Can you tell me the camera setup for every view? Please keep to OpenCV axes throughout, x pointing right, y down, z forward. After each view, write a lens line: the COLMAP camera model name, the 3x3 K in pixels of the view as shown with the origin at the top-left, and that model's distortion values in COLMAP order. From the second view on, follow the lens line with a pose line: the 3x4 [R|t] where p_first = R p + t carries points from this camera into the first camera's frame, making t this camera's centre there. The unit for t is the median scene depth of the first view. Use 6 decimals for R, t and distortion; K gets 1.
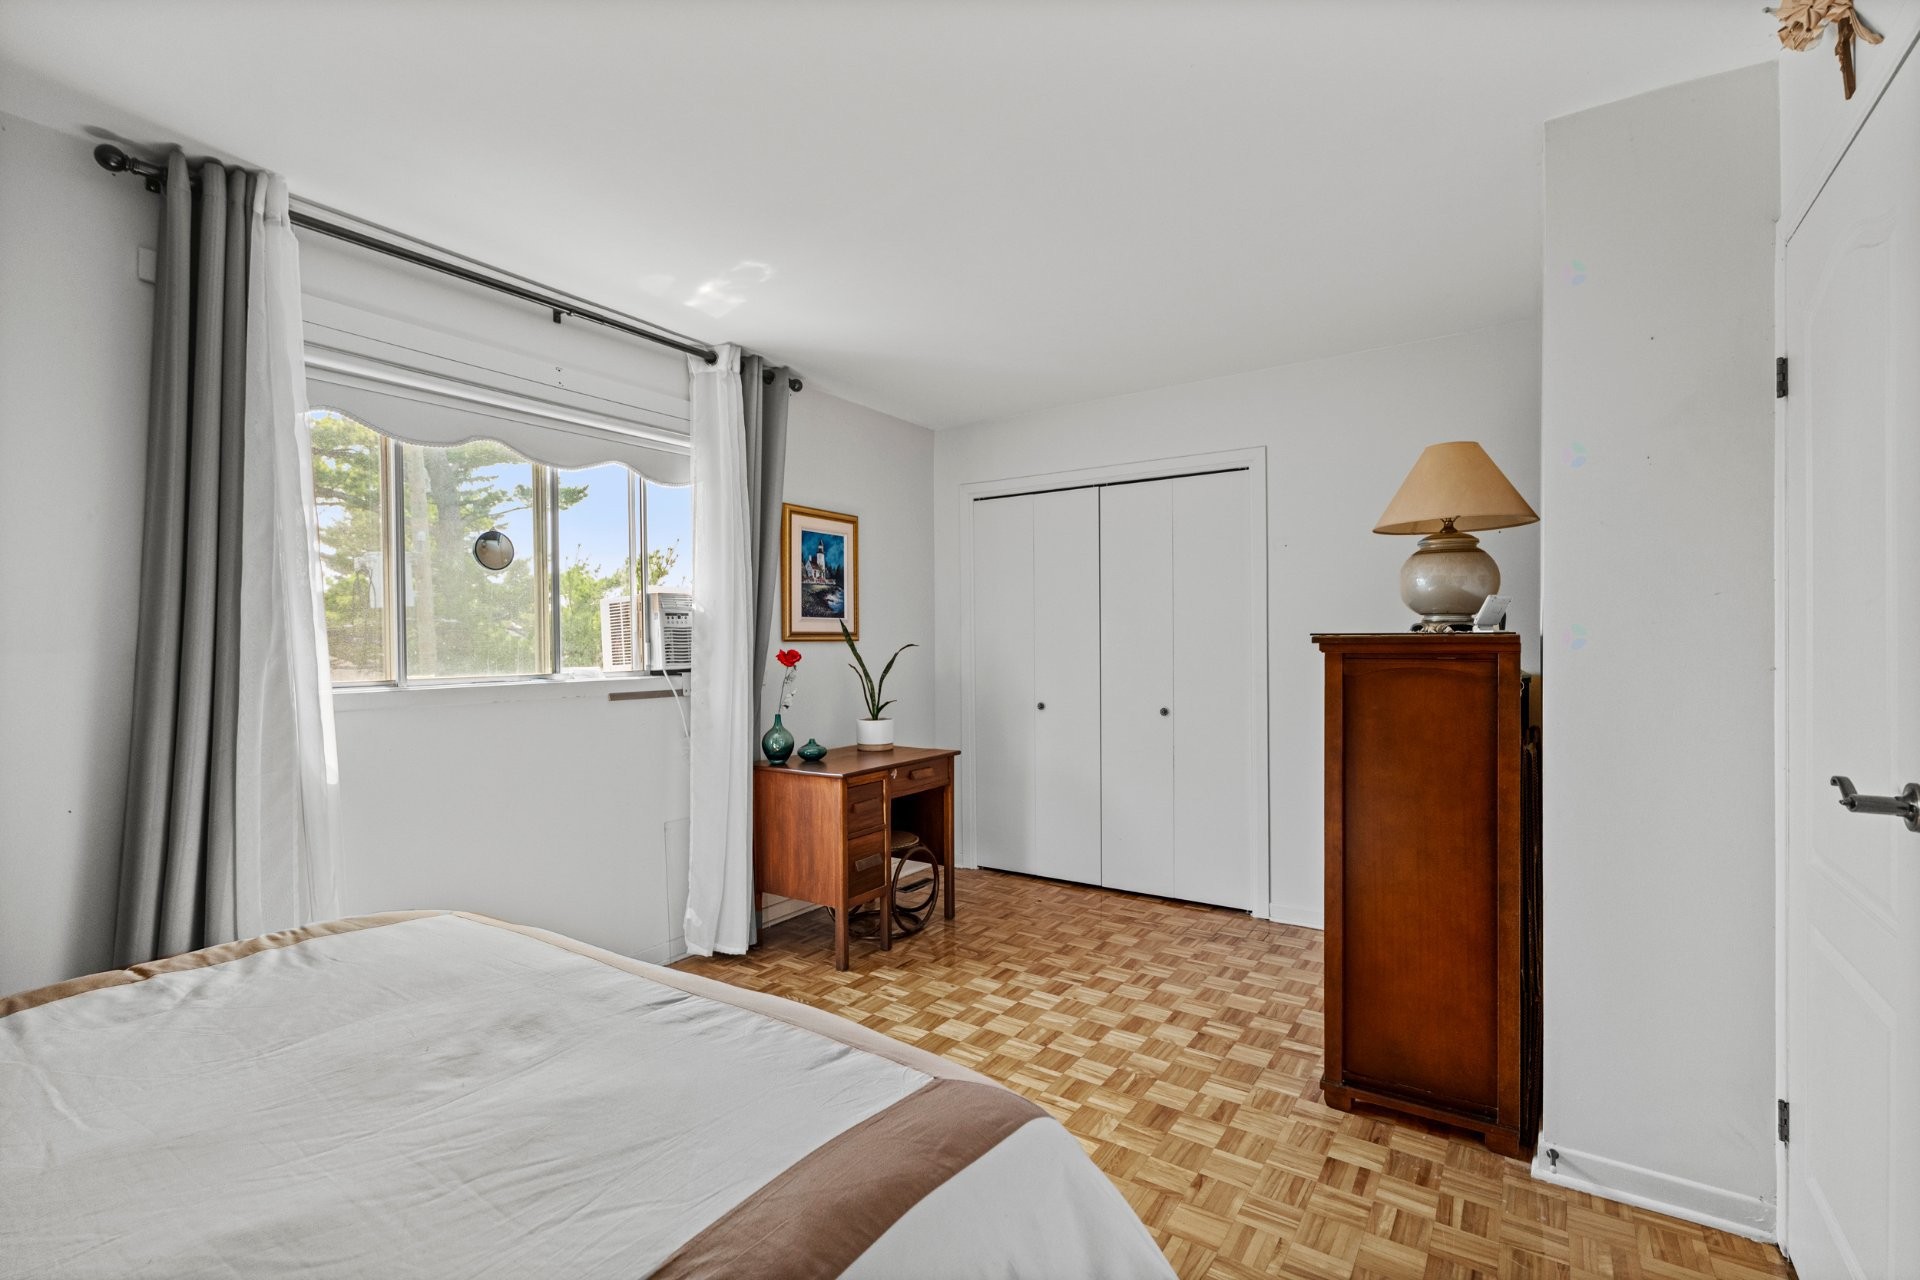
lens RADIAL K [[867.4, 0, 954.3], [0, 867.4, 638.9], [0, 0, 1]] dist [0.002884, -0.000396]
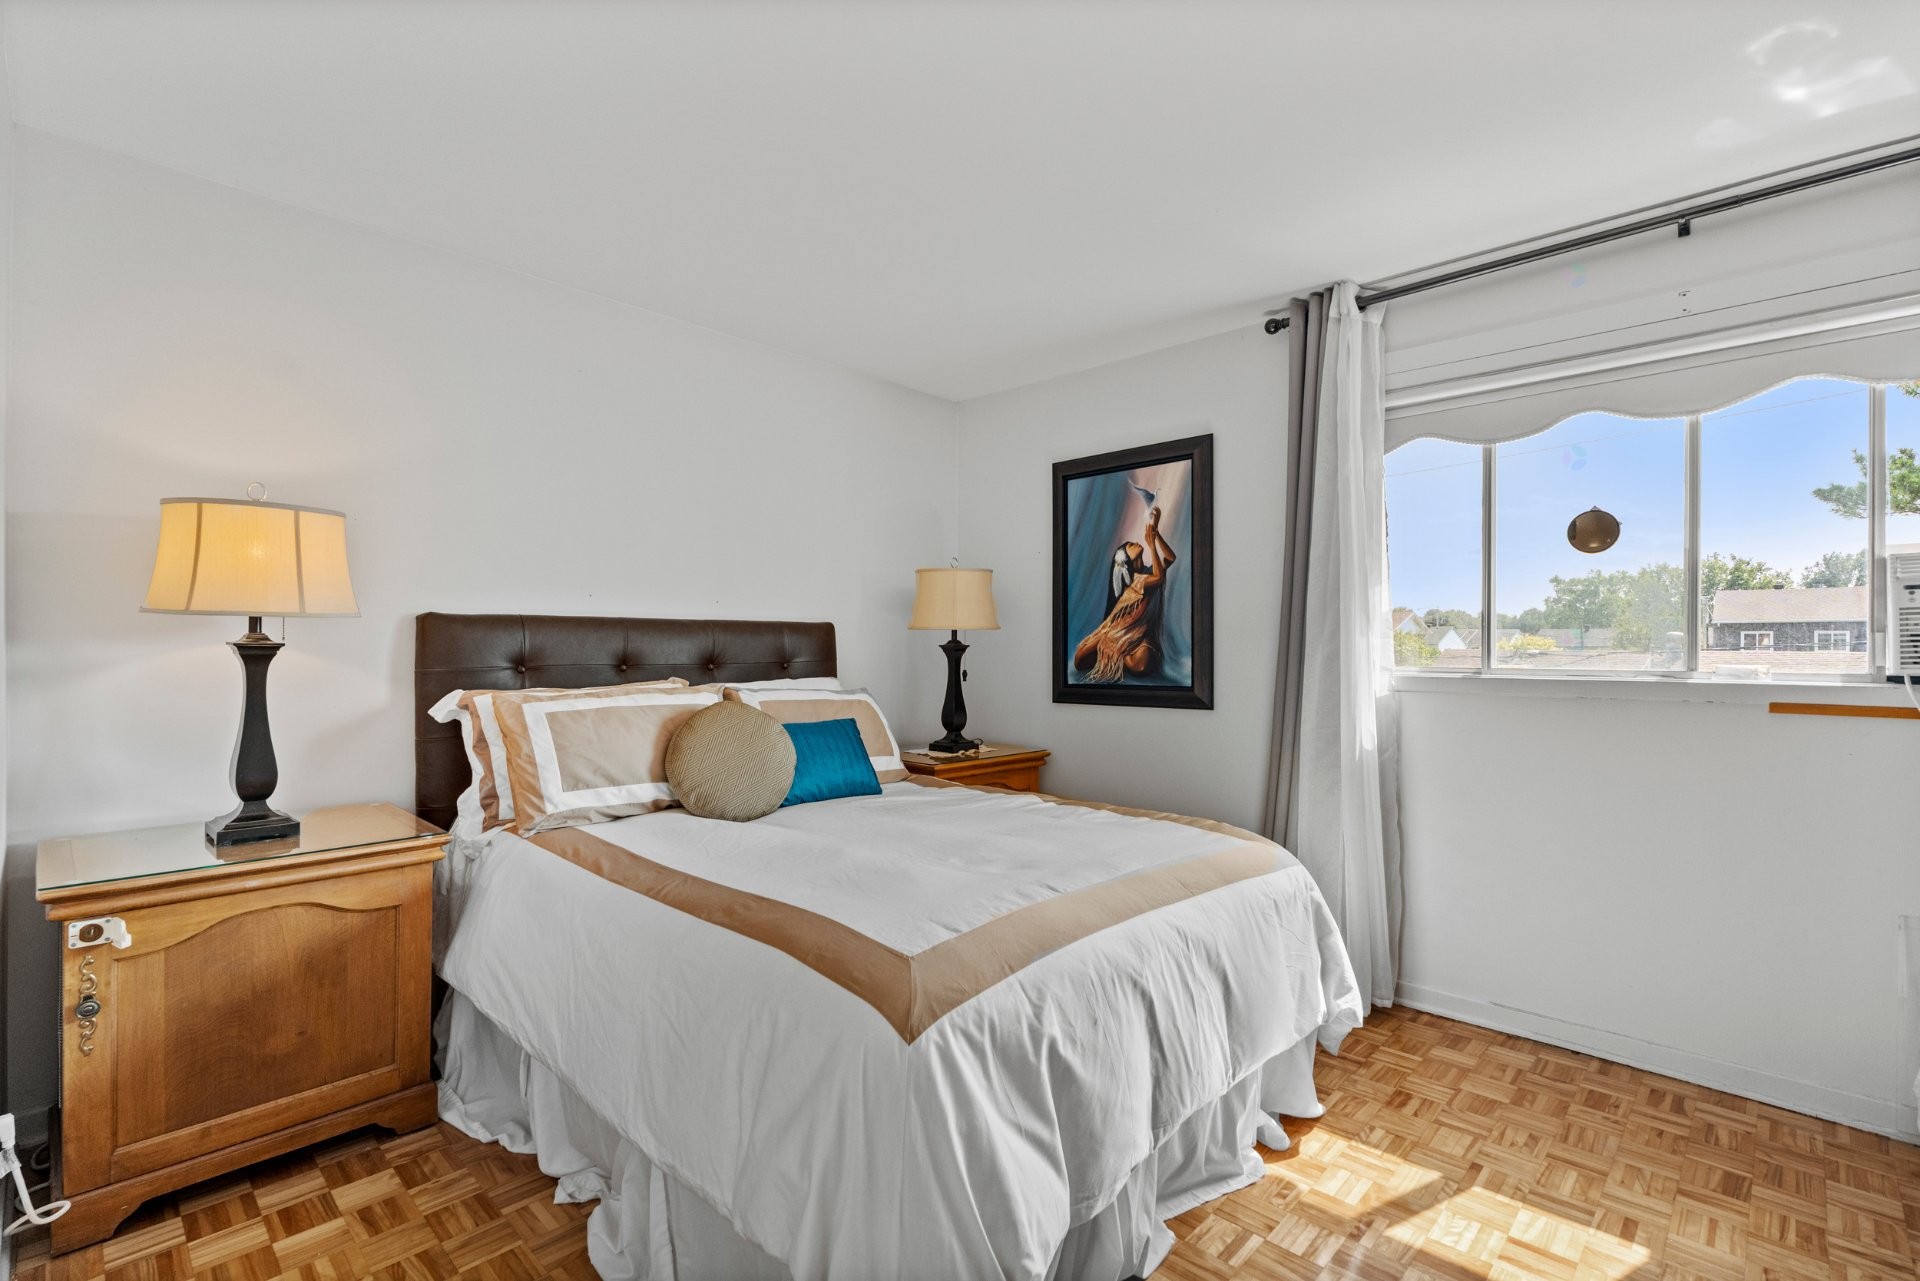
lens RADIAL K [[867.4, 0, 950.5], [0, 867.4, 636.4], [0, 0, 1]] dist [0.002884, -0.000396]
pose [[-0.168516, -0.005526, -0.985683, 0.454412], [-0.000297, 0.999985, -0.005555, 0.012246], [0.985699, -0.000643, -0.168515, 0.464506]]
